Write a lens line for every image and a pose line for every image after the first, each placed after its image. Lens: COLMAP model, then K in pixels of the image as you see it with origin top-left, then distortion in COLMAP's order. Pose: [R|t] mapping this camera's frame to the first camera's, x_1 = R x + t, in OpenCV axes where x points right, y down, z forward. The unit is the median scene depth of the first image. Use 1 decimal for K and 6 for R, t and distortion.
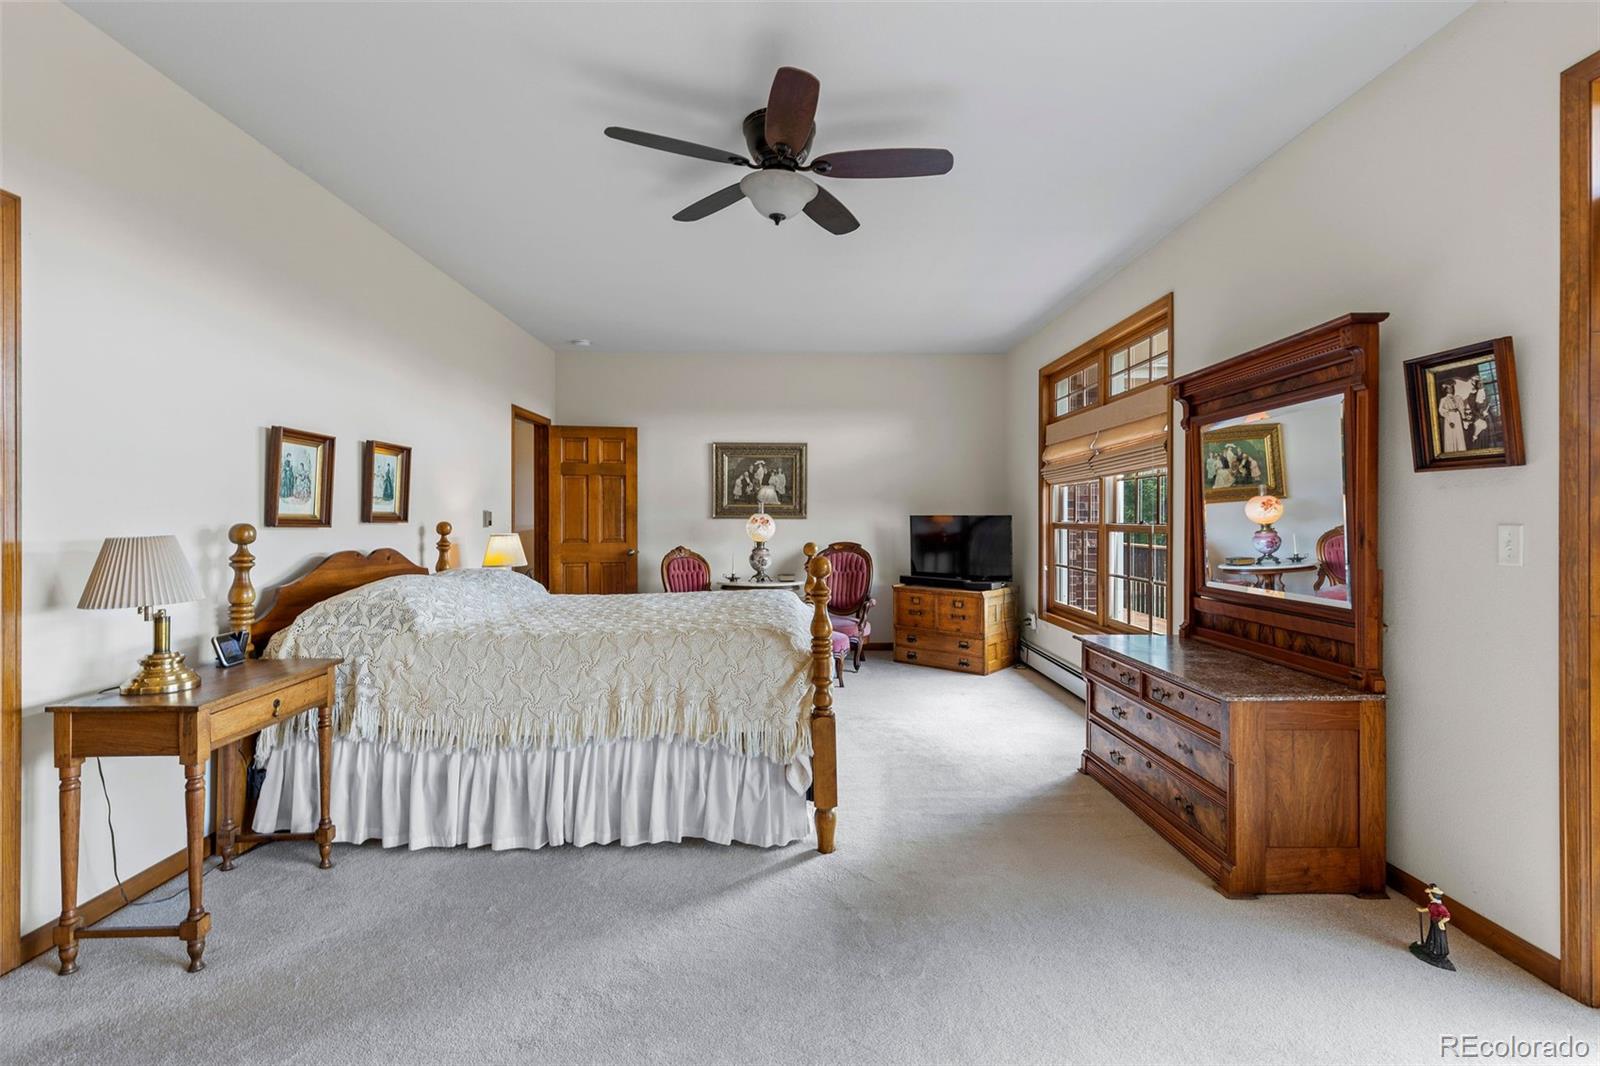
lens RADIAL K [[715.5, 0, 798.9], [0, 715.5, 523.3], [0, 0, 1]] dist [0.006025, -0.000473]
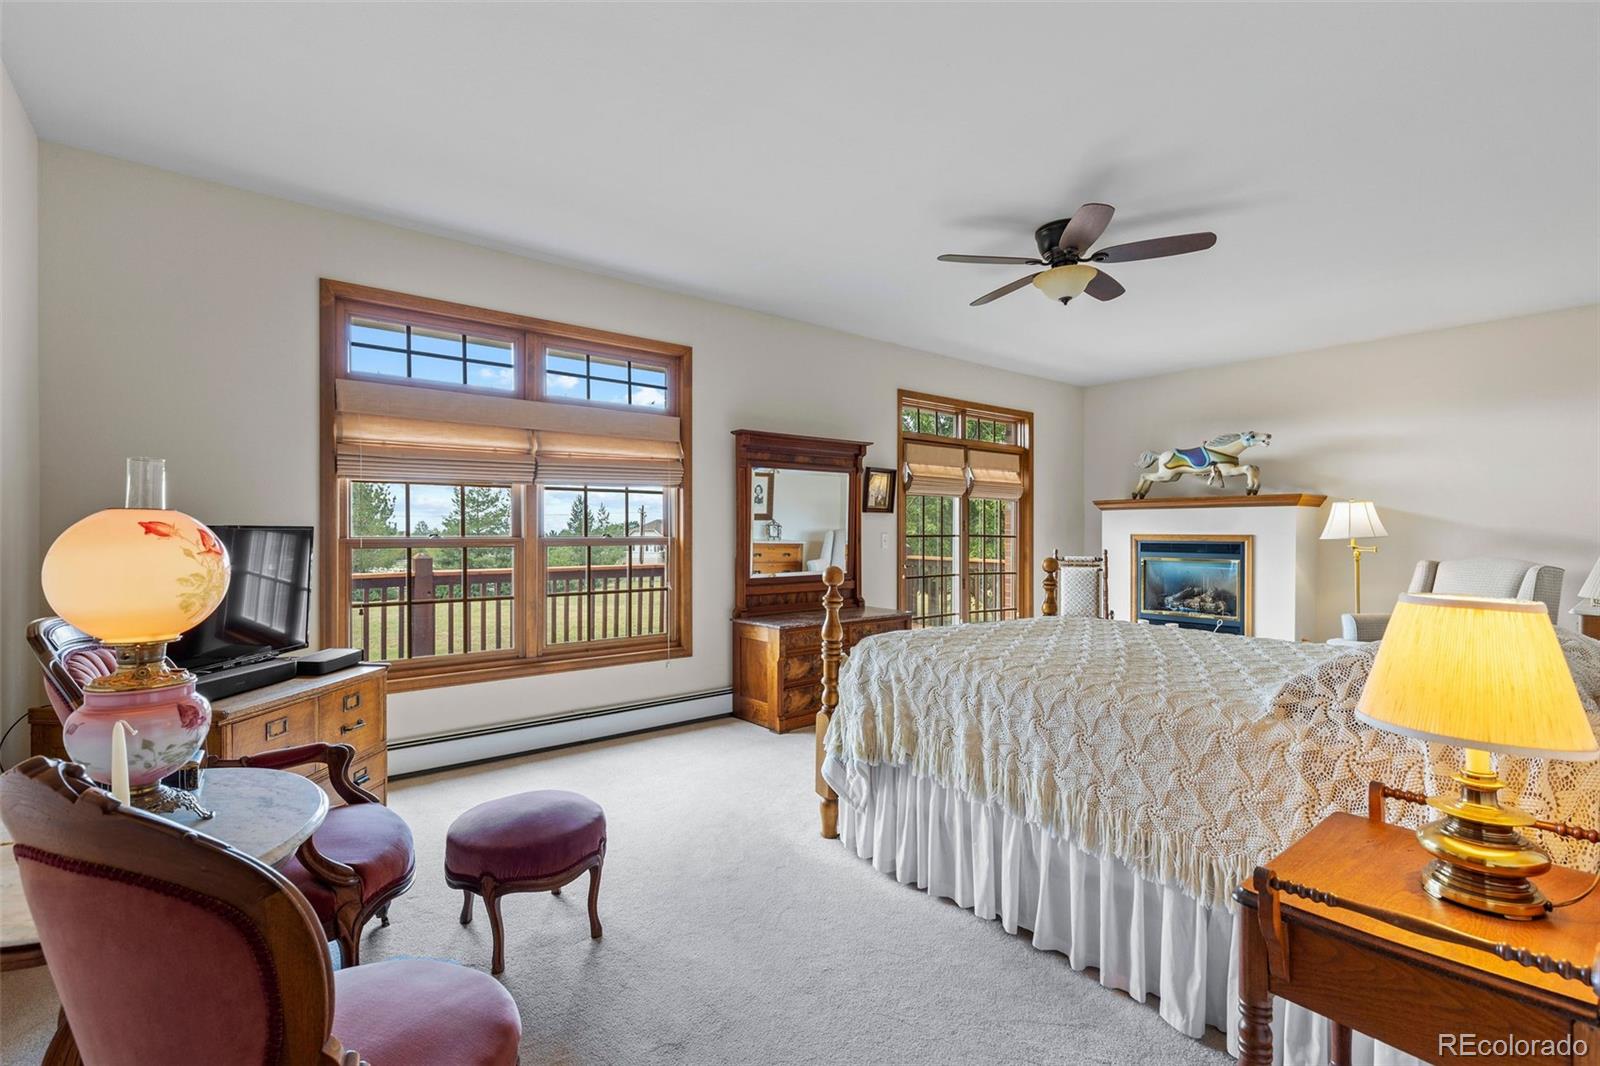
lens RADIAL K [[715.5, 0, 798.9], [0, 715.5, 523.3], [0, 0, 1]] dist [0.006025, -0.000473]
pose [[-0.617652, 0.008250, 0.786408, -0.691183], [0.005567, 0.999966, -0.006118, -0.014964], [-0.786432, 0.000599, -0.617676, 2.005688]]
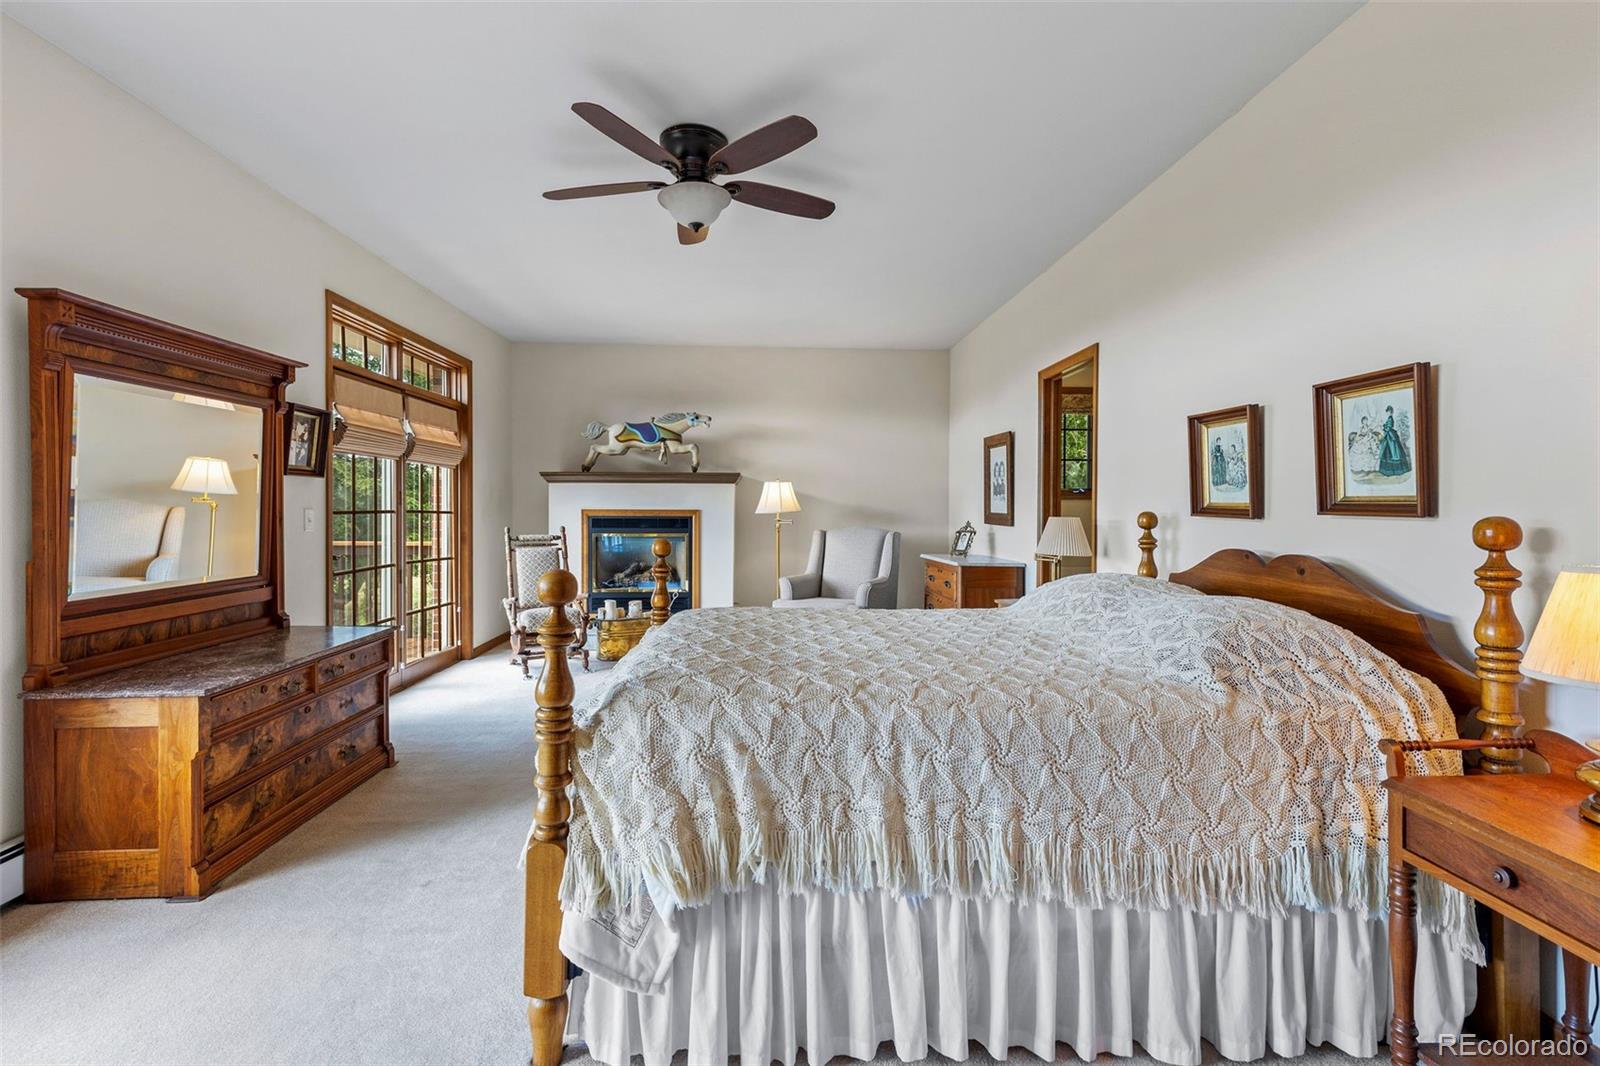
lens RADIAL K [[717.1, 0, 800.4], [0, 717.1, 511.9], [0, 0, 1]] dist [0.010343, -0.004769]
pose [[-0.999392, -0.001819, -0.034808, -0.136609], [-0.002327, 0.999891, 0.014562, -0.013445], [0.034778, 0.014634, -0.999288, 1.912603]]
